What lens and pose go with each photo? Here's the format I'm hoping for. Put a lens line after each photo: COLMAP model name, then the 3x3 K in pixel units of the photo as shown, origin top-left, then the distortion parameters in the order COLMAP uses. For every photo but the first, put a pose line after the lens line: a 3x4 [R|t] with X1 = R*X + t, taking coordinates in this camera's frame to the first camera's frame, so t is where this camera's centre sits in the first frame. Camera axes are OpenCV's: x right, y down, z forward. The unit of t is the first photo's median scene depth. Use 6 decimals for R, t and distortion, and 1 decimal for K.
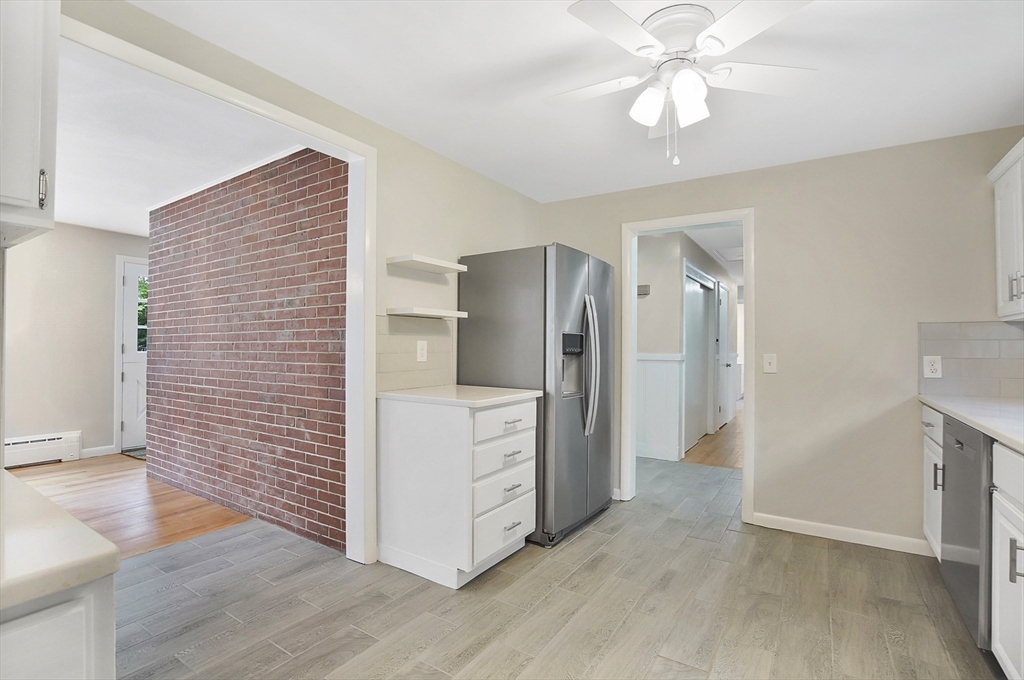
lens RADIAL K [[471.1, 0, 513.0], [0, 471.1, 343.9], [0, 0, 1]] dist [-0.025700, 0.000235]
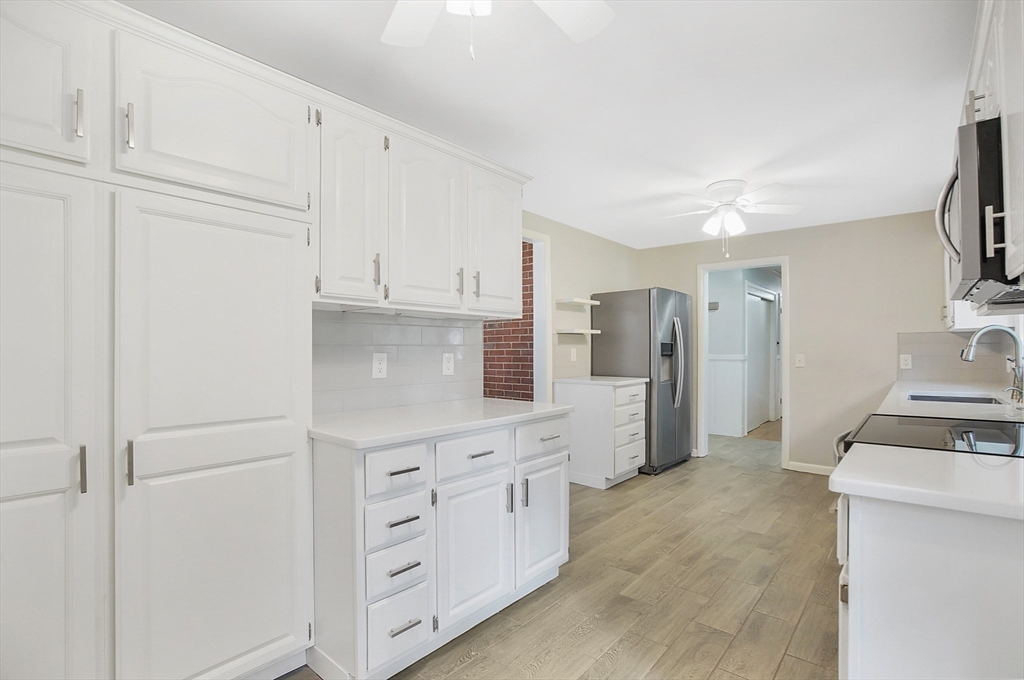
lens RADIAL K [[471.1, 0, 546.0], [0, 471.1, 353.9], [0, 0, 1]] dist [-0.025700, 0.000235]
pose [[0.996868, -0.009804, -0.078469, -0.156142], [0.011016, 0.999826, 0.015033, -0.013050], [0.078308, -0.015851, 0.996803, -0.621053]]
